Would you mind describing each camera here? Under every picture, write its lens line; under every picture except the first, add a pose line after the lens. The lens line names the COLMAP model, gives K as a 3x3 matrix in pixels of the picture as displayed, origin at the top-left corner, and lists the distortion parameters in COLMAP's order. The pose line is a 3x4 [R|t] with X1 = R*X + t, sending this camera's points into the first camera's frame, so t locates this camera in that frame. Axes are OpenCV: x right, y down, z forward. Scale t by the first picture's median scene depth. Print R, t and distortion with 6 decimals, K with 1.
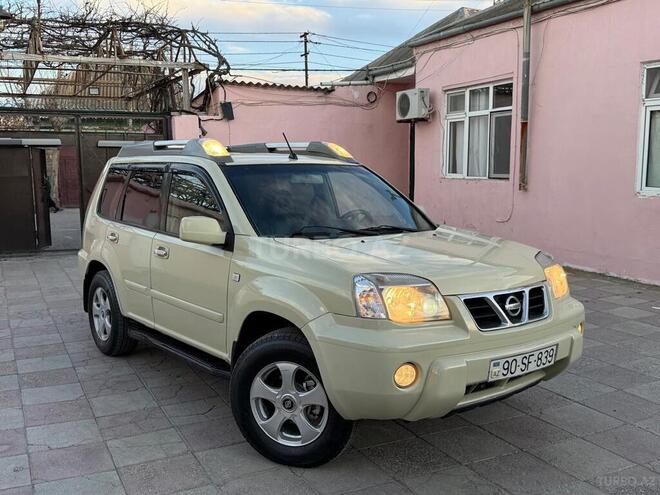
lens RADIAL K [[658.1, 0, 325.6], [0, 658.1, 244.9], [0, 0, 1]] dist [0.184422, -0.376938]
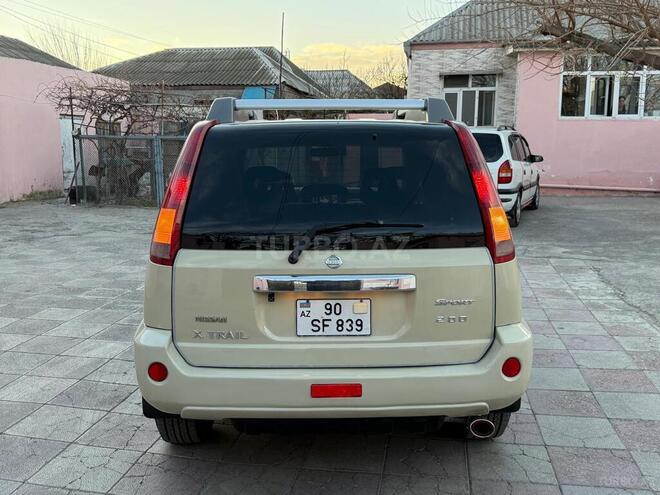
lens RADIAL K [[658.5, 0, 330.0], [0, 658.5, 247.5], [0, 0, 1]] dist [0.171362, -0.344968]
pose [[-0.812998, -0.085286, 0.575986, -0.568698], [0.080173, 0.963396, 0.255813, -0.187867], [-0.576720, 0.254154, -0.776402, 1.565315]]
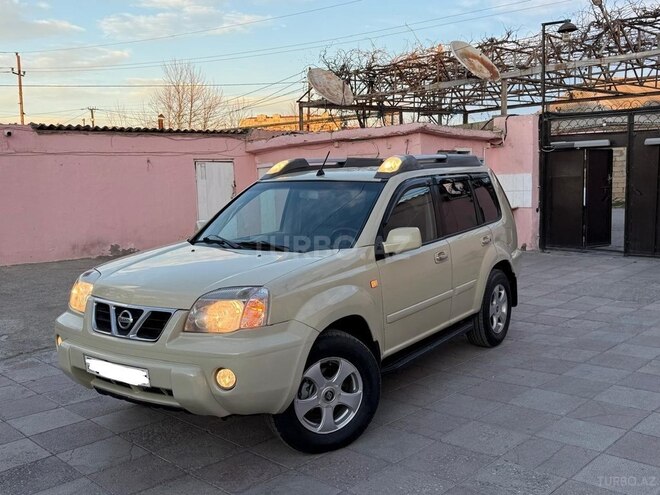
lens RADIAL K [[658.5, 0, 330.0], [0, 658.5, 247.5], [0, 0, 1]] dist [0.171362, -0.344968]
pose [[0.330381, 0.110409, -0.937368, 0.834985], [-0.090573, 0.992260, 0.084952, -0.089352], [0.939492, 0.056834, 0.337824, 0.551597]]
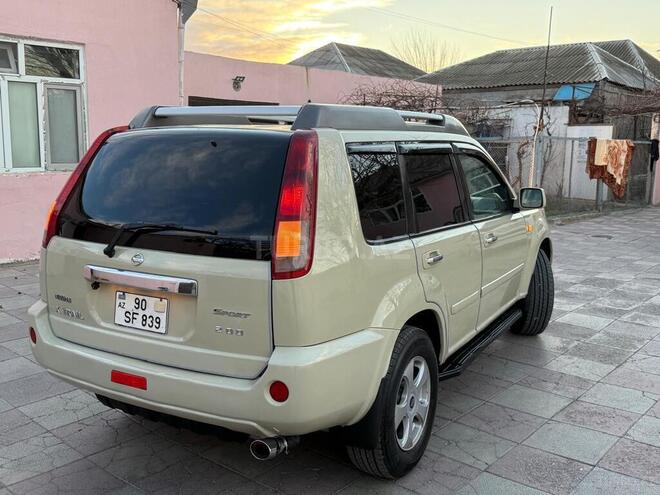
lens RADIAL K [[658.5, 0, 330.0], [0, 658.5, 247.5], [0, 0, 1]] dist [0.171362, -0.344968]
pose [[-0.387849, -0.145742, 0.910128, -0.812188], [0.107867, 0.973458, 0.201851, -0.152480], [-0.915389, 0.176461, -0.361834, 1.251498]]
